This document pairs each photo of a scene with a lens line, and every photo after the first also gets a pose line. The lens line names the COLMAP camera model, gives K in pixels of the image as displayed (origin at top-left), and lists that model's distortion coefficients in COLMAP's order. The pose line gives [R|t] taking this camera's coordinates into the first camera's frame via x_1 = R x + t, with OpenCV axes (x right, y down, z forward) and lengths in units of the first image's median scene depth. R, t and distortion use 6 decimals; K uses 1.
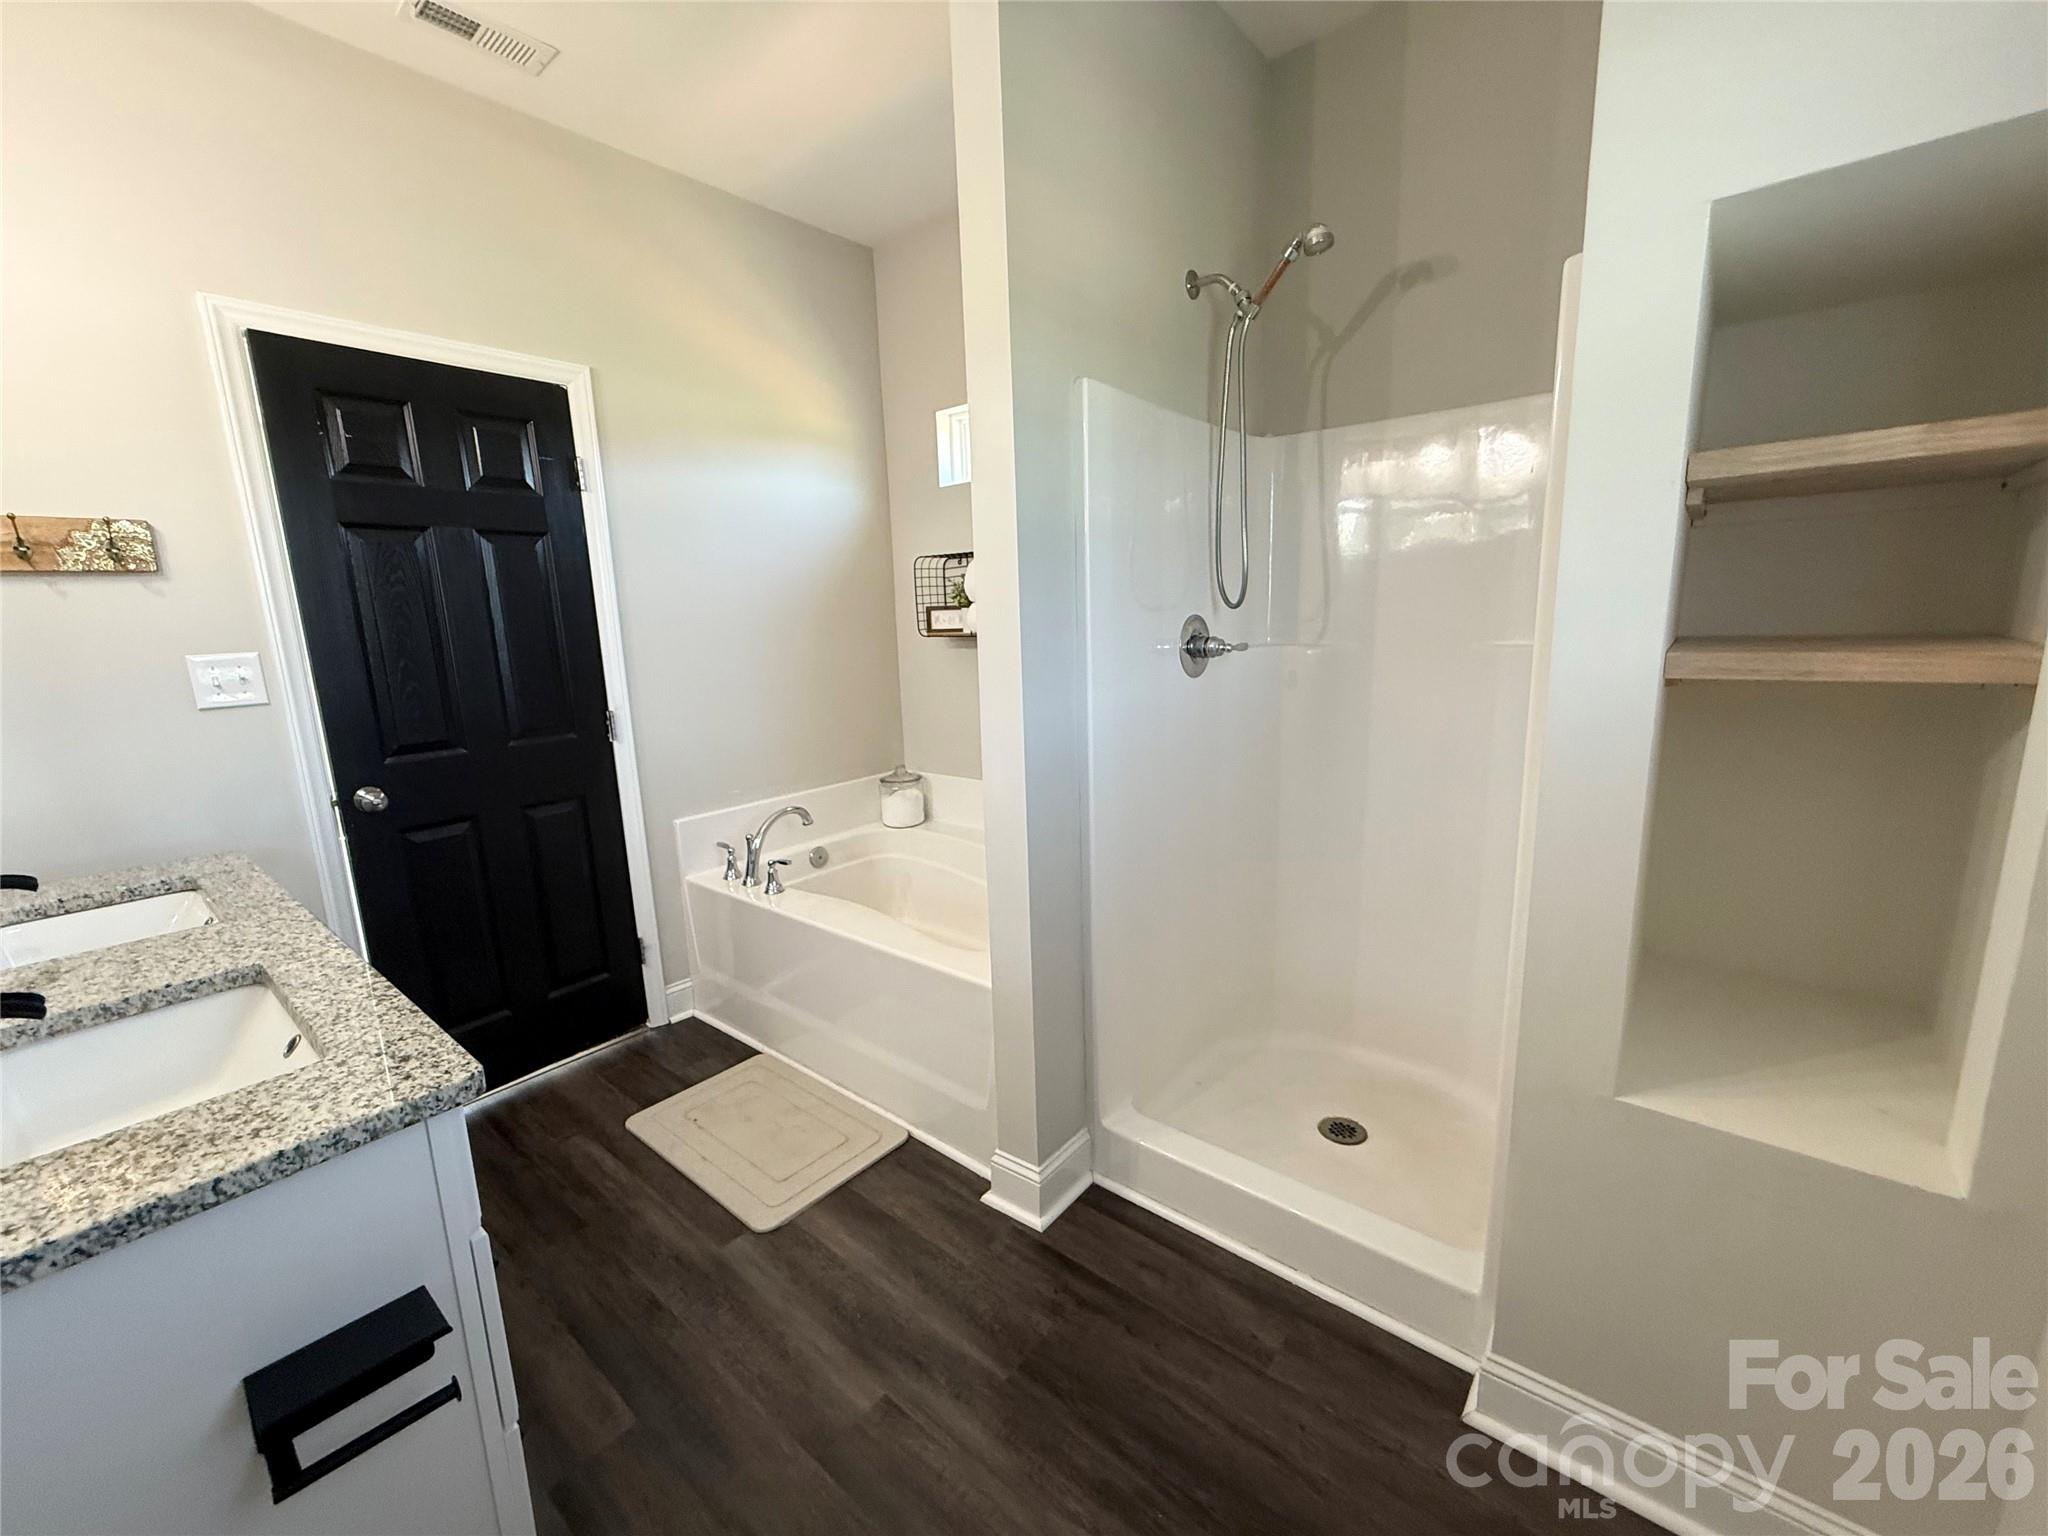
lens RADIAL K [[819.7, 0, 1021.4], [0, 819.7, 768.5], [0, 0, 1]] dist [0.000233, 0.000147]
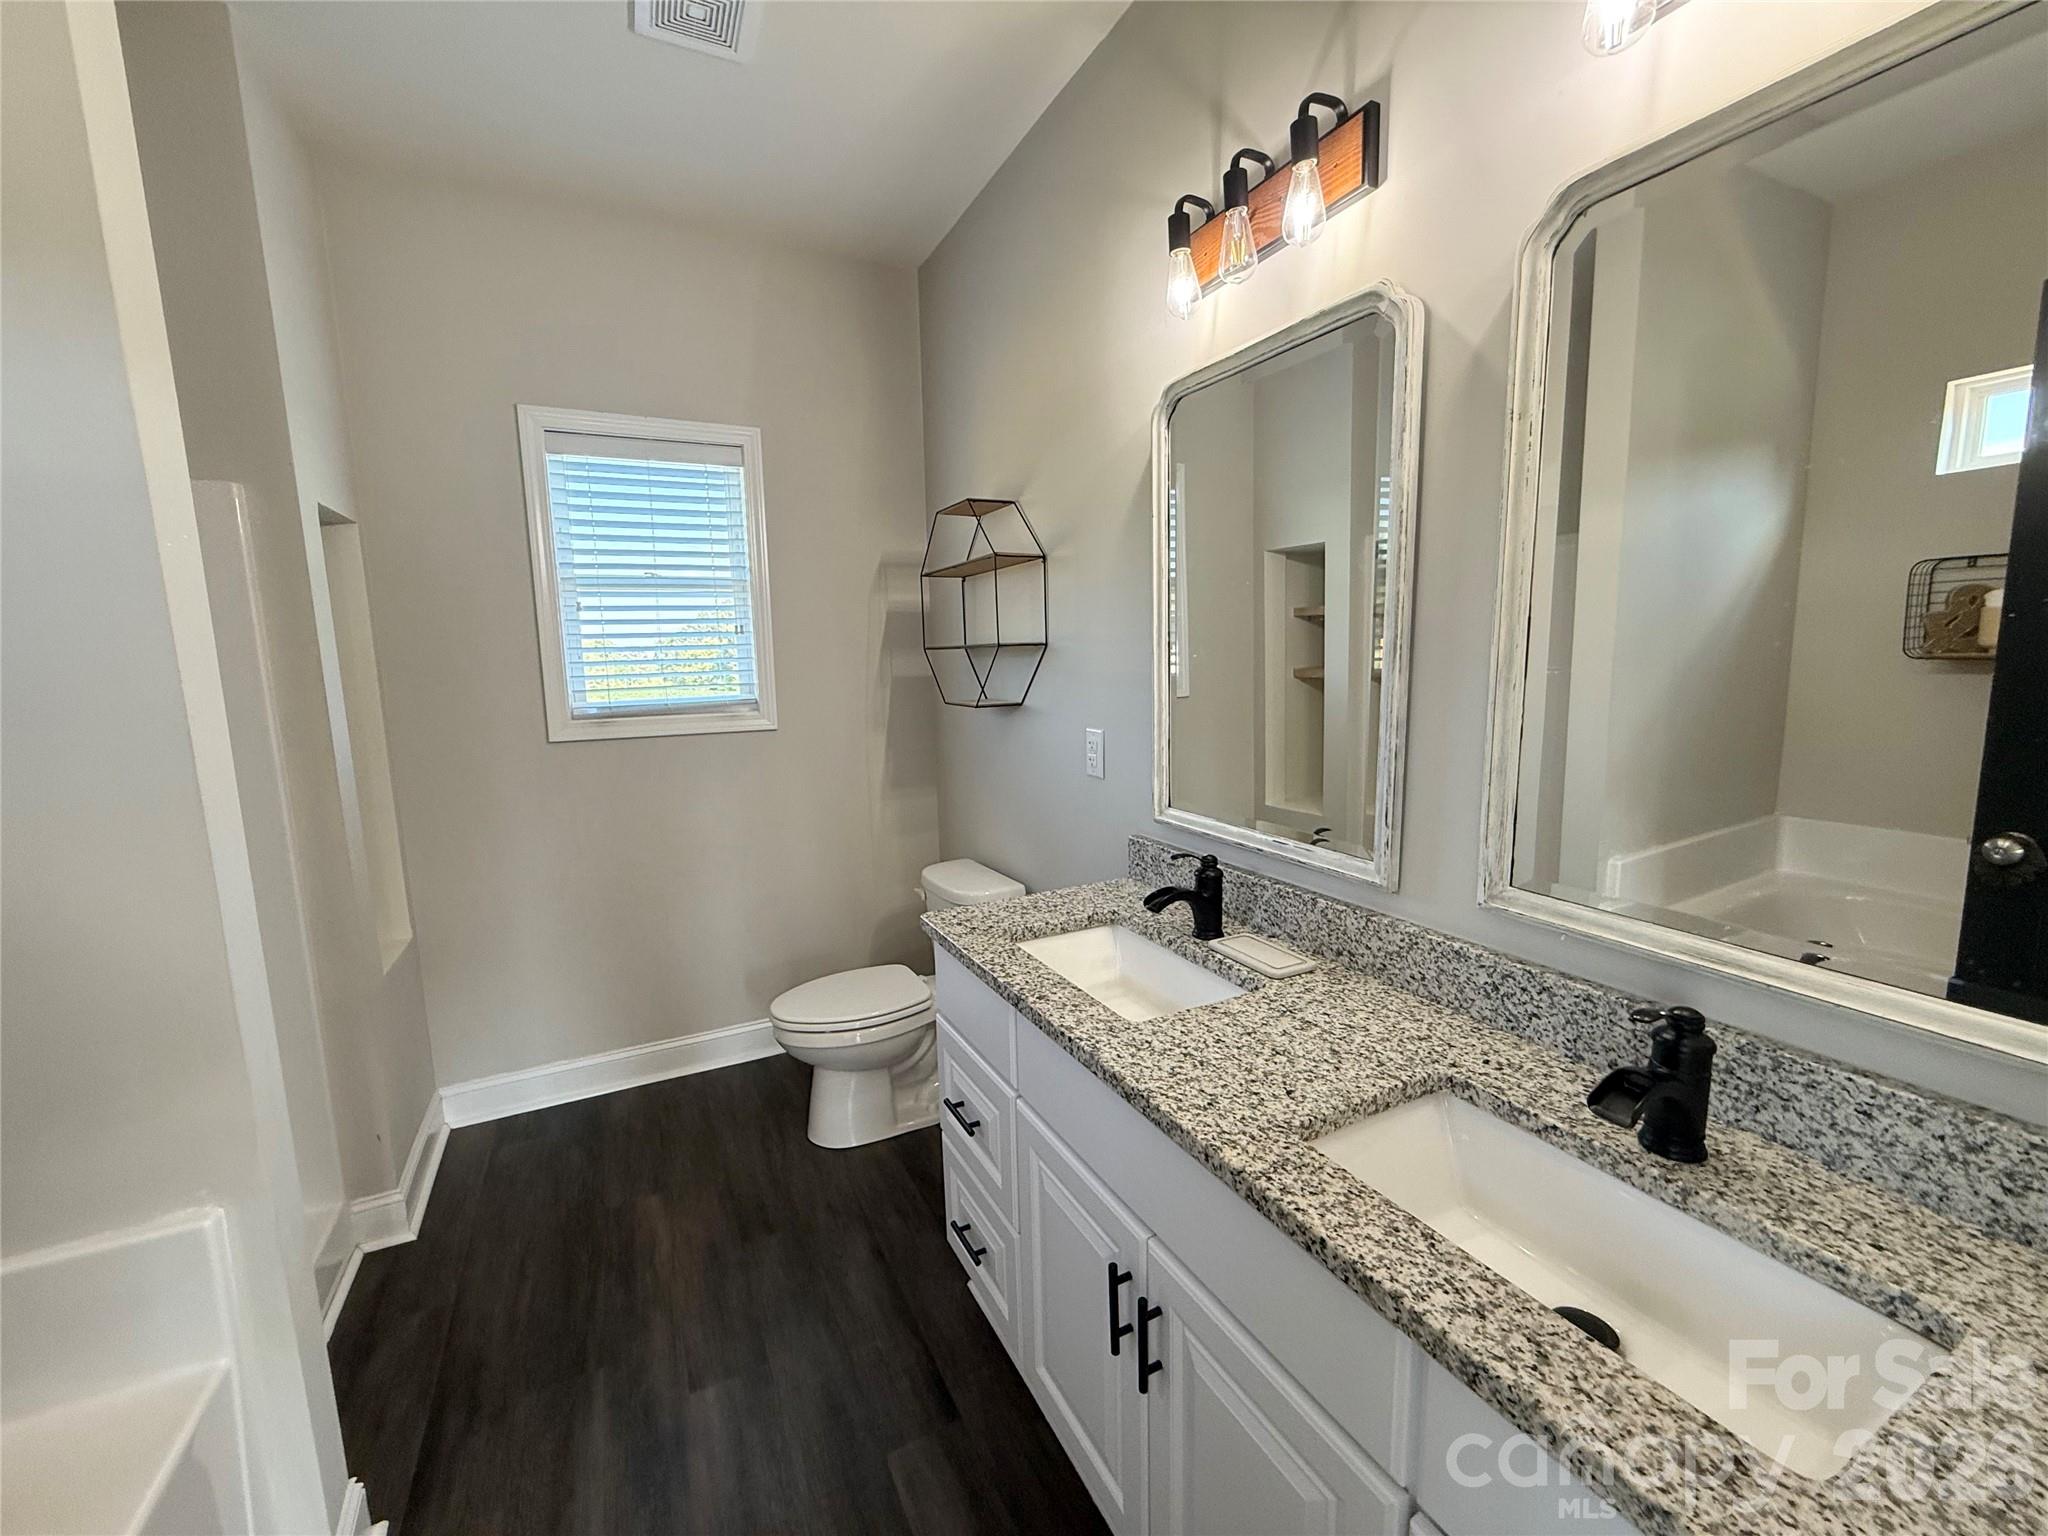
lens RADIAL K [[819.7, 0, 1021.4], [0, 819.7, 768.5], [0, 0, 1]] dist [0.000233, 0.000147]
pose [[-0.915800, -0.001426, 0.401631, -1.049483], [0.127839, 0.946950, 0.294861, -0.307745], [-0.380745, 0.321378, -0.867035, 1.571760]]
